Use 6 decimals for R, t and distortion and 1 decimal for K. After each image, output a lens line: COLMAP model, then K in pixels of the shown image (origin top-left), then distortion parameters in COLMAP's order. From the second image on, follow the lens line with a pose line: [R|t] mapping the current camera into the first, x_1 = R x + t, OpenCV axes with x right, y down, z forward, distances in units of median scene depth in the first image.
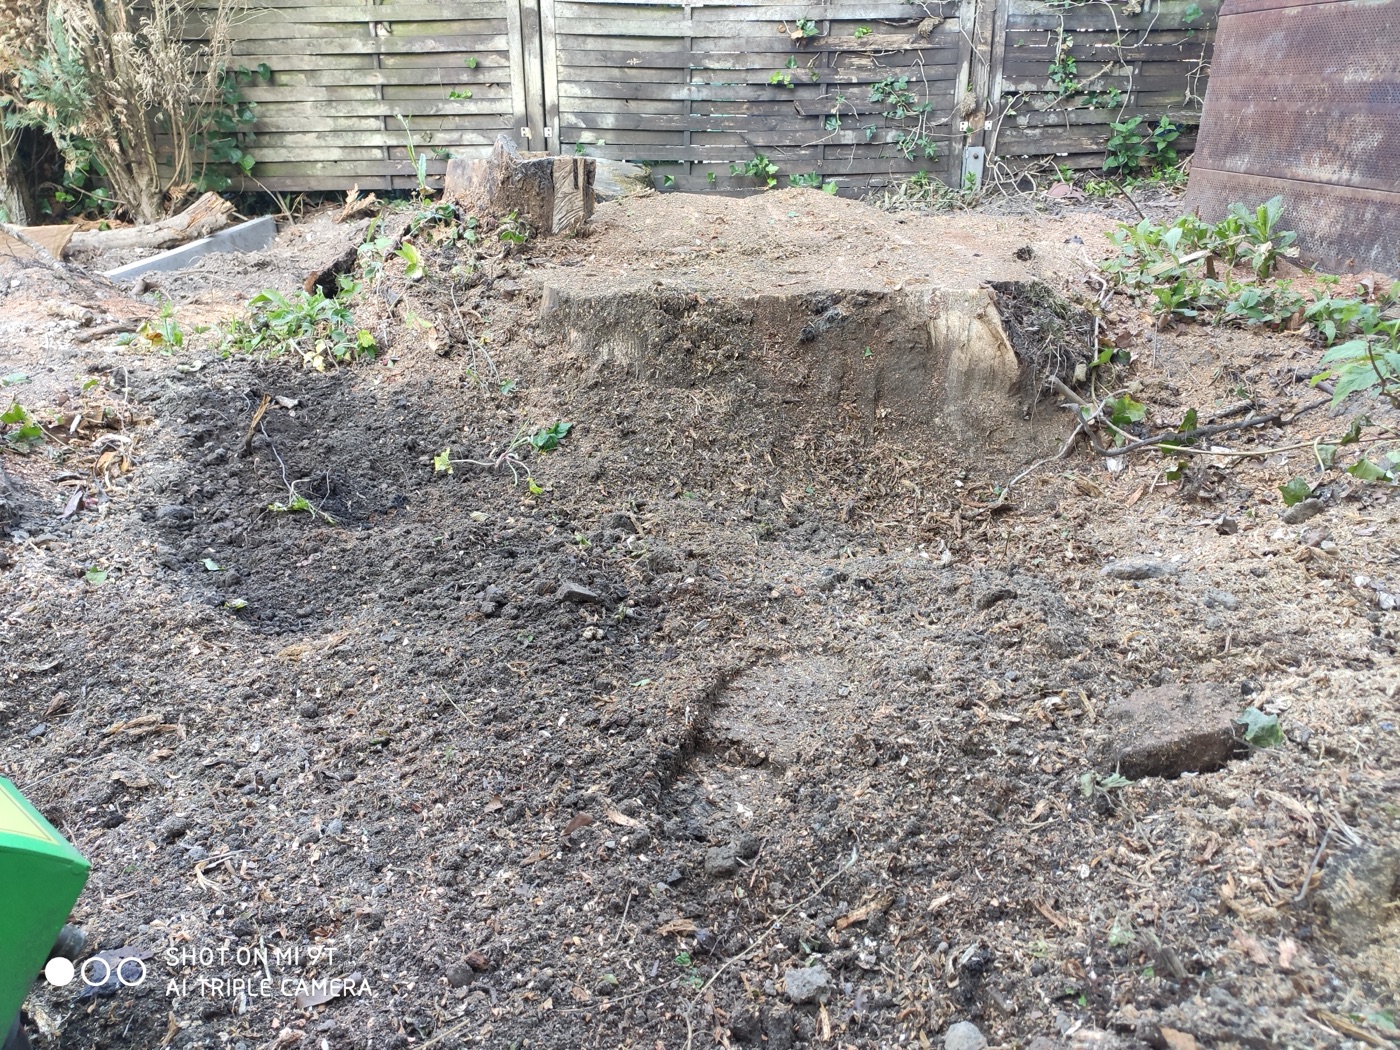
lens RADIAL K [[1052.4, 0, 700.0], [0, 1052.4, 525.0], [0, 0, 1]] dist [0.063722, -0.085162]
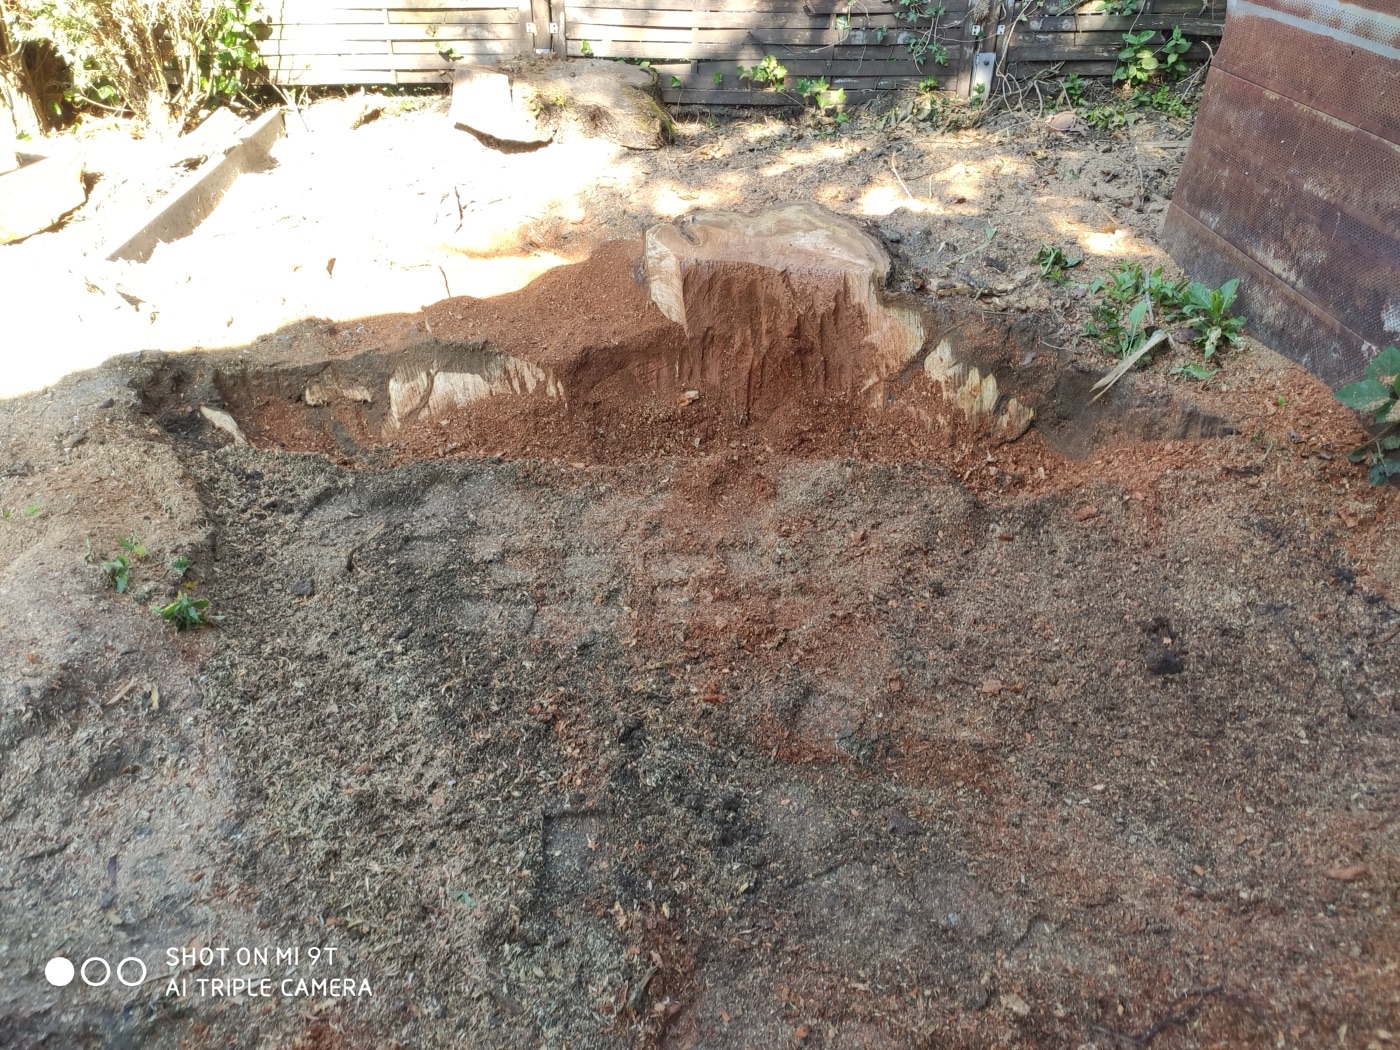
lens RADIAL K [[1052.4, 0, 700.0], [0, 1052.4, 525.0], [0, 0, 1]] dist [0.063722, -0.085162]
pose [[0.999814, 0.017693, 0.007721, -0.007405], [-0.018916, 0.977727, 0.209028, -0.130283], [-0.003851, -0.209135, 0.977879, -0.061677]]
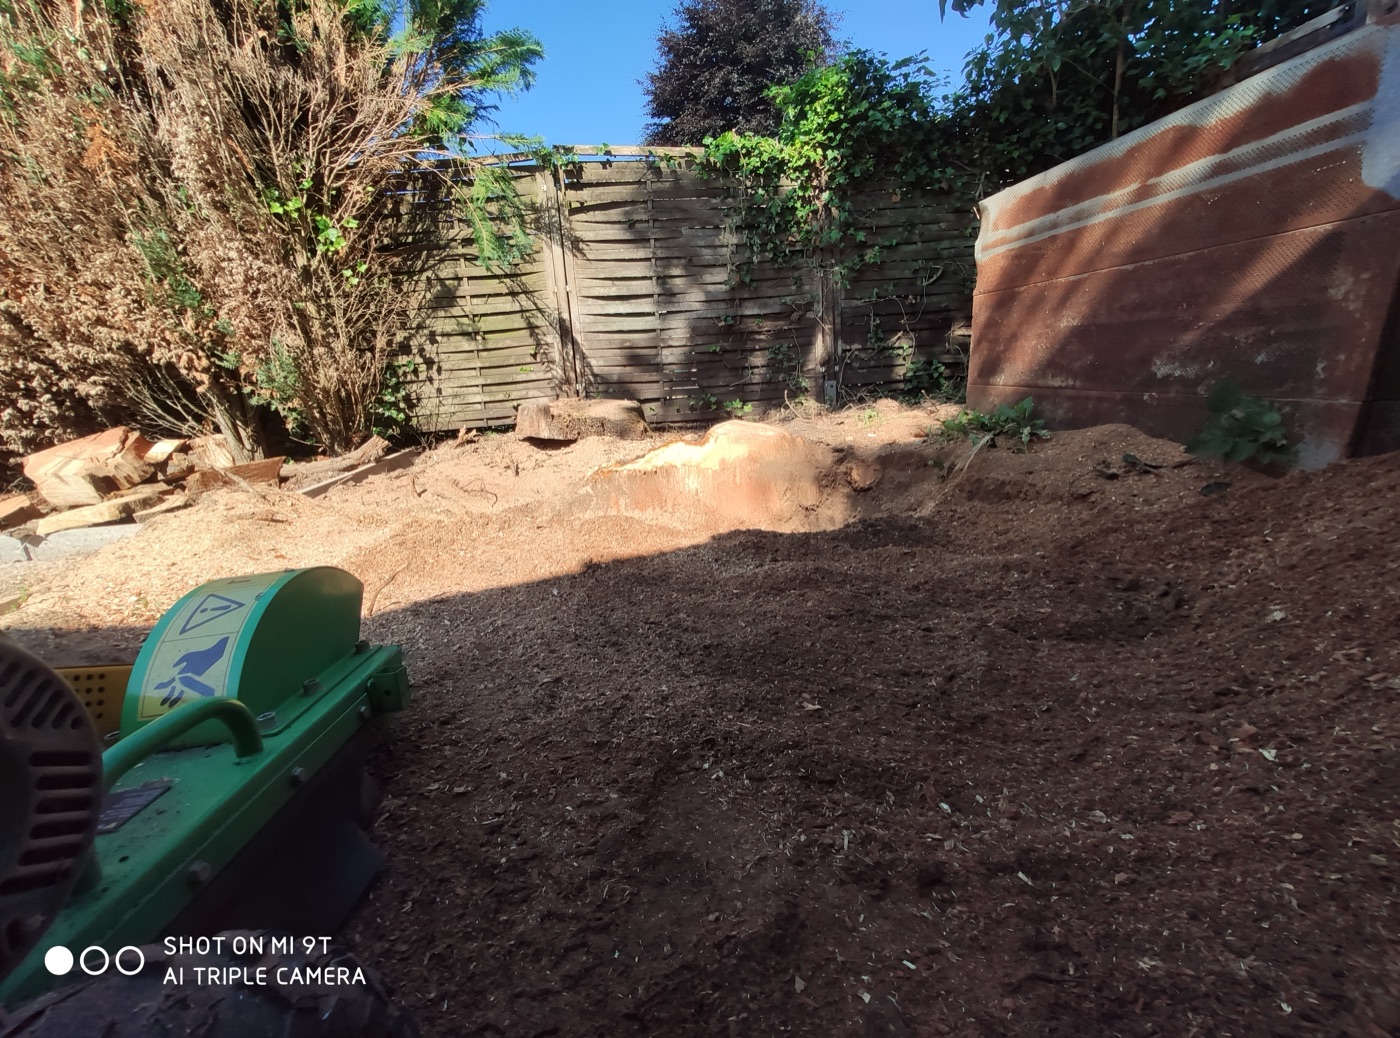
lens RADIAL K [[608.1, 0, 705.9], [0, 608.1, 523.2], [0, 0, 1]] dist [-0.028869, 0.015131]
pose [[0.996920, -0.068811, 0.037635, 0.006109], [0.073028, 0.989412, -0.125420, -0.020718], [-0.028606, 0.127782, 0.991390, 0.065406]]
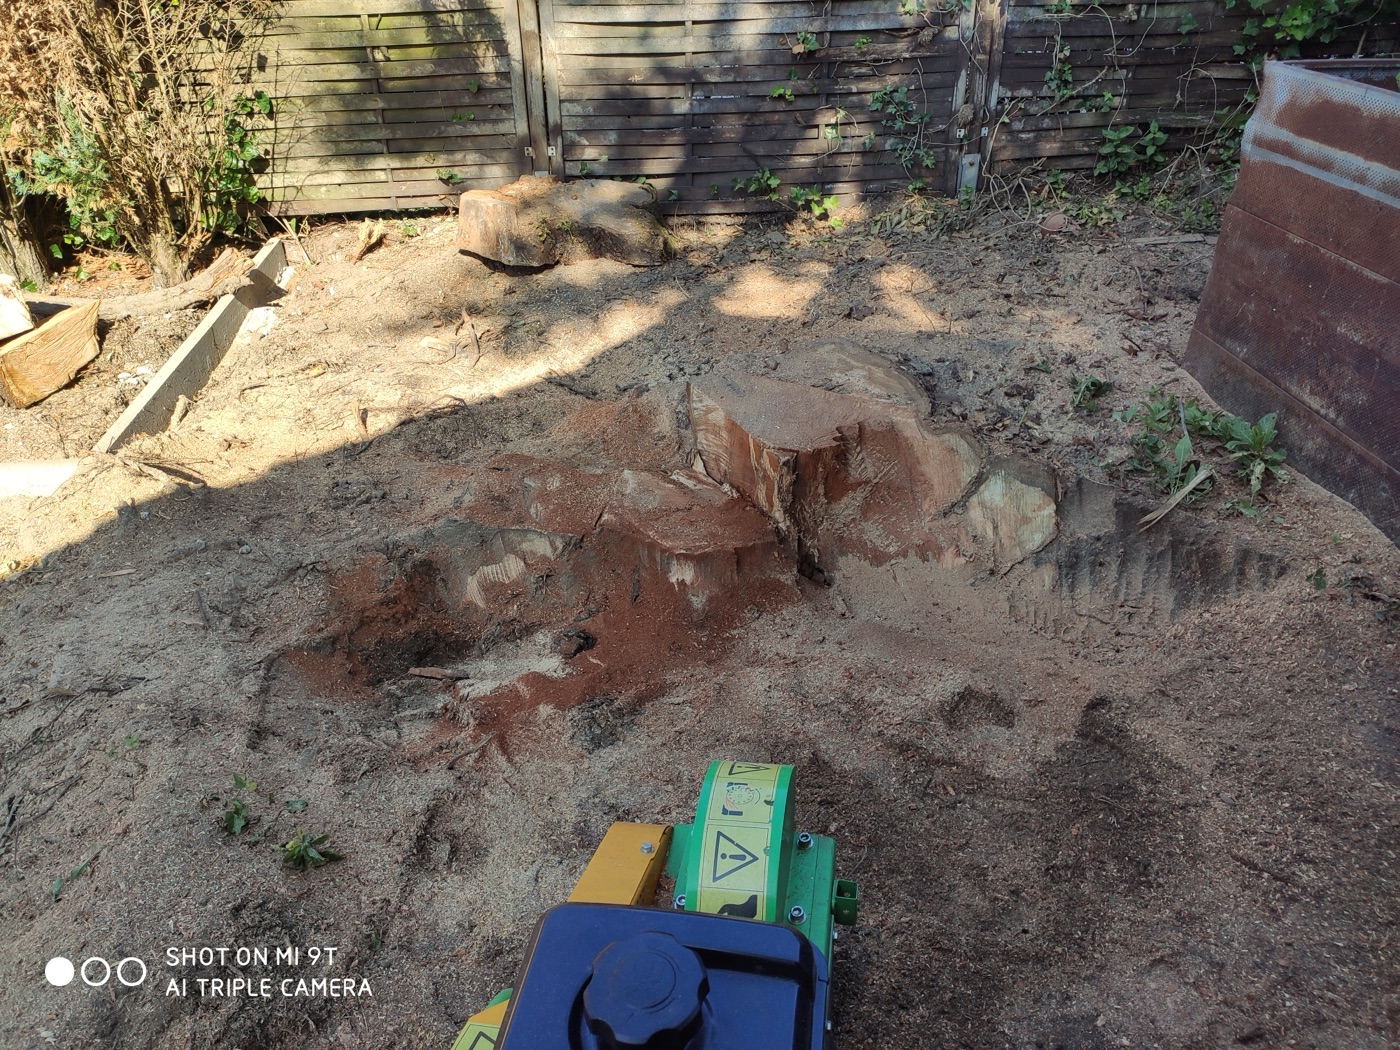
lens RADIAL K [[1048.0, 0, 702.7], [0, 1048.0, 526.3], [0, 0, 1]] dist [0.108373, -0.142488]
pose [[0.998381, -0.038744, 0.041650, -0.056650], [0.031175, 0.985106, 0.169099, -0.187545], [-0.047581, -0.167527, 0.984719, -0.057922]]
